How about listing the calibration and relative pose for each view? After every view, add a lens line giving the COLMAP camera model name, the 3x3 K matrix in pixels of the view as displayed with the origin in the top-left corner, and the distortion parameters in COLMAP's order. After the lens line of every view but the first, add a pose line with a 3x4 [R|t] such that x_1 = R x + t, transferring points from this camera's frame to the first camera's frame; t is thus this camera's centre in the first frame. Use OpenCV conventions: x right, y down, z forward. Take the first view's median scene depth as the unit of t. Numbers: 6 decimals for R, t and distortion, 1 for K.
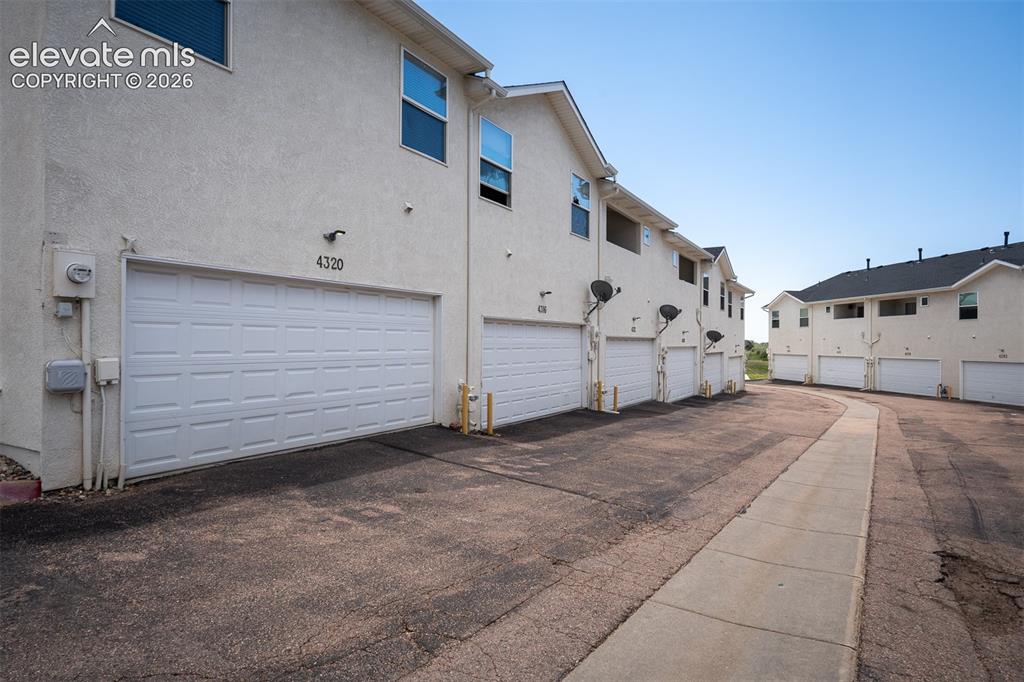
lens RADIAL K [[595.2, 0, 511.9], [0, 595.2, 342.5], [0, 0, 1]] dist [-0.000017, -0.000001]
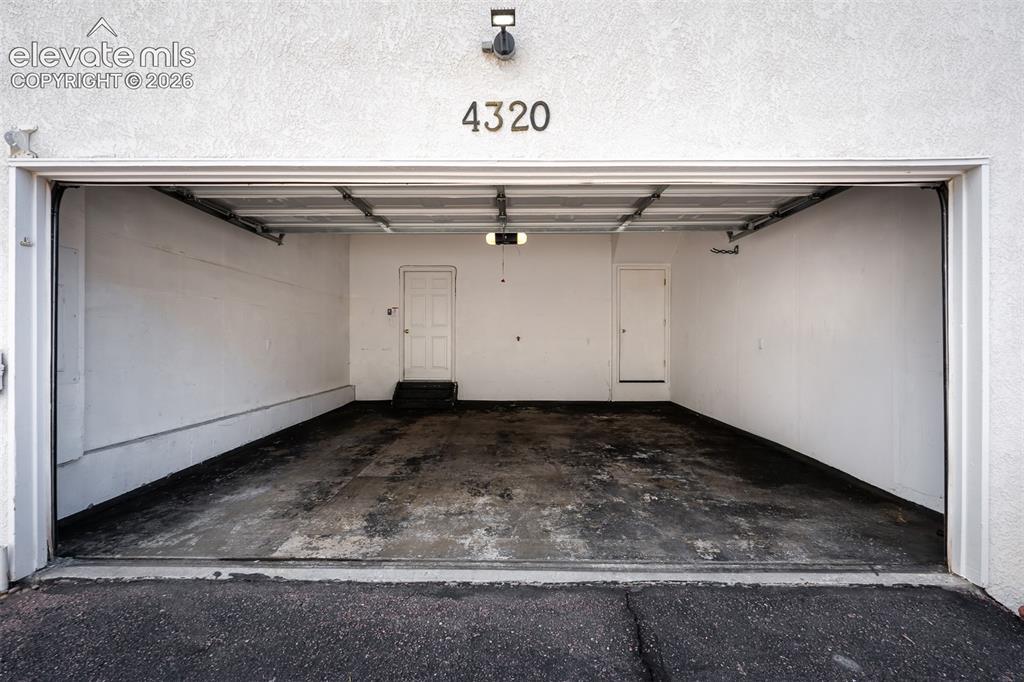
lens RADIAL K [[460.8, 0, 511.4], [0, 460.8, 341.2], [0, 0, 1]] dist [-0.003964, 0.000043]
pose [[0.491792, -0.000921, -0.870712, -0.041040], [0.003793, 0.999992, 0.001085, 0.013738], [0.870704, -0.003836, 0.491792, 0.860910]]
